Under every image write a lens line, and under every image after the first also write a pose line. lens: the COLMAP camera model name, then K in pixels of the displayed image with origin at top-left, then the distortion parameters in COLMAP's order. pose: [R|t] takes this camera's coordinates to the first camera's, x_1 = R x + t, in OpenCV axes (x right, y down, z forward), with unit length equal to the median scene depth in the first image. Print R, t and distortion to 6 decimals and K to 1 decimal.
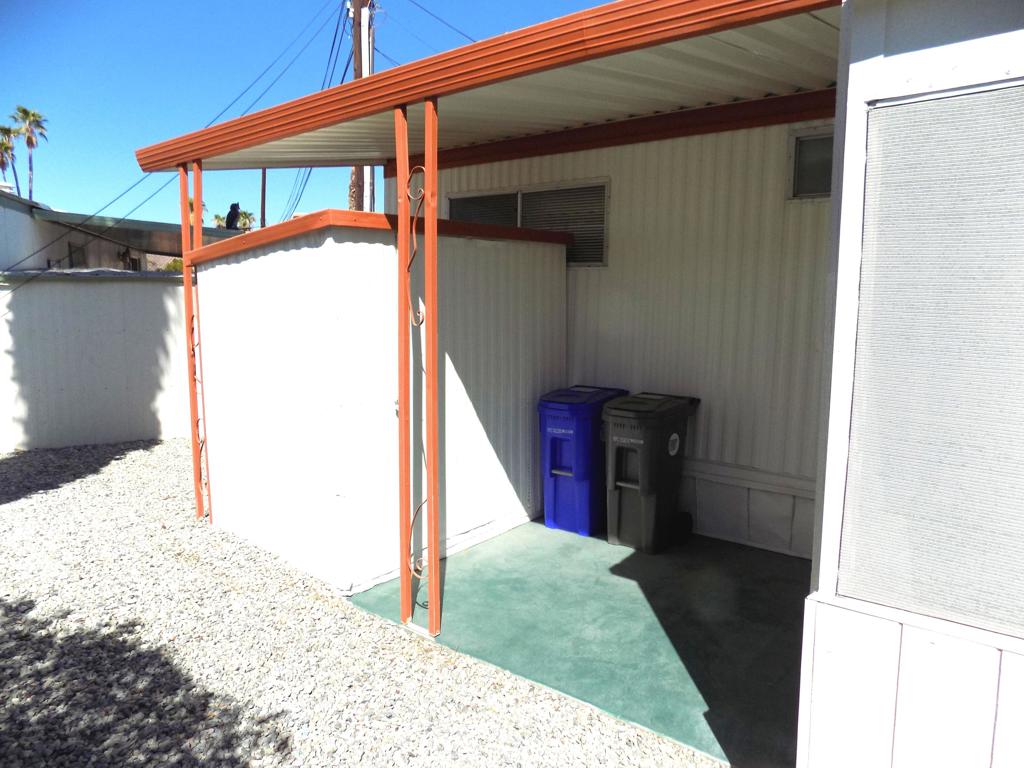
lens RADIAL K [[695.8, 0, 512.0], [0, 695.8, 384.0], [0, 0, 1]] dist [0.005939, 0.004520]
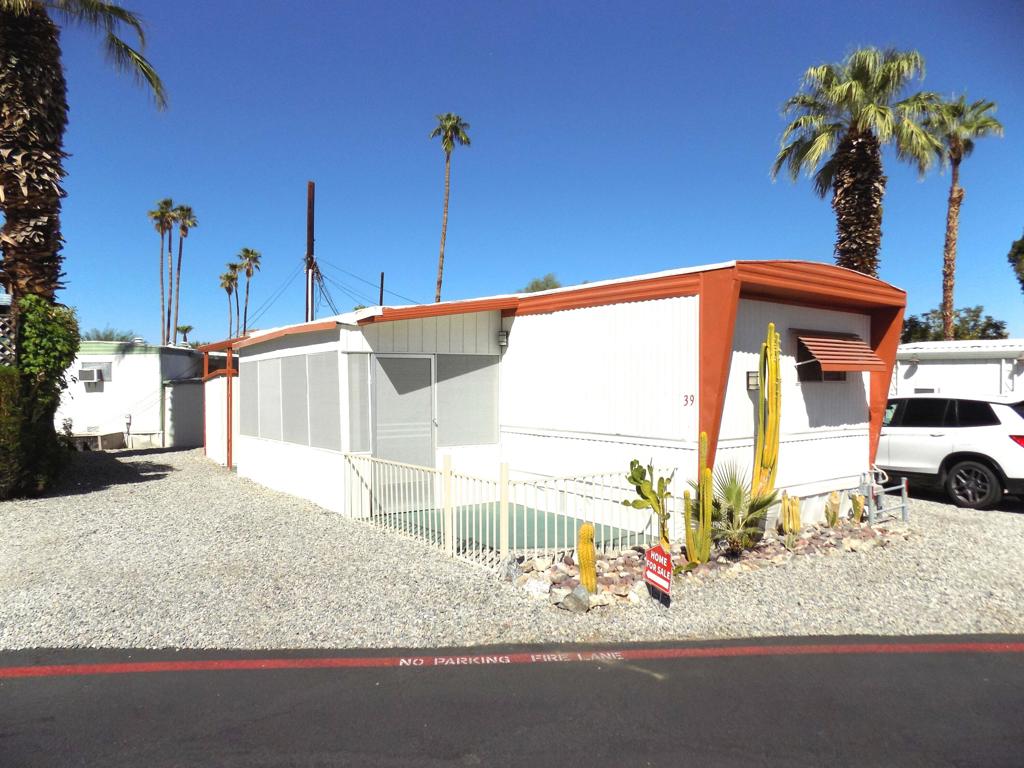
lens RADIAL K [[695.8, 0, 512.0], [0, 695.8, 384.0], [0, 0, 1]] dist [0.005939, 0.004520]
pose [[0.967154, -0.008474, -0.254049, 0.167045], [-0.021035, 0.993348, -0.113215, 0.017738], [0.253318, 0.114840, 0.960542, -0.170165]]
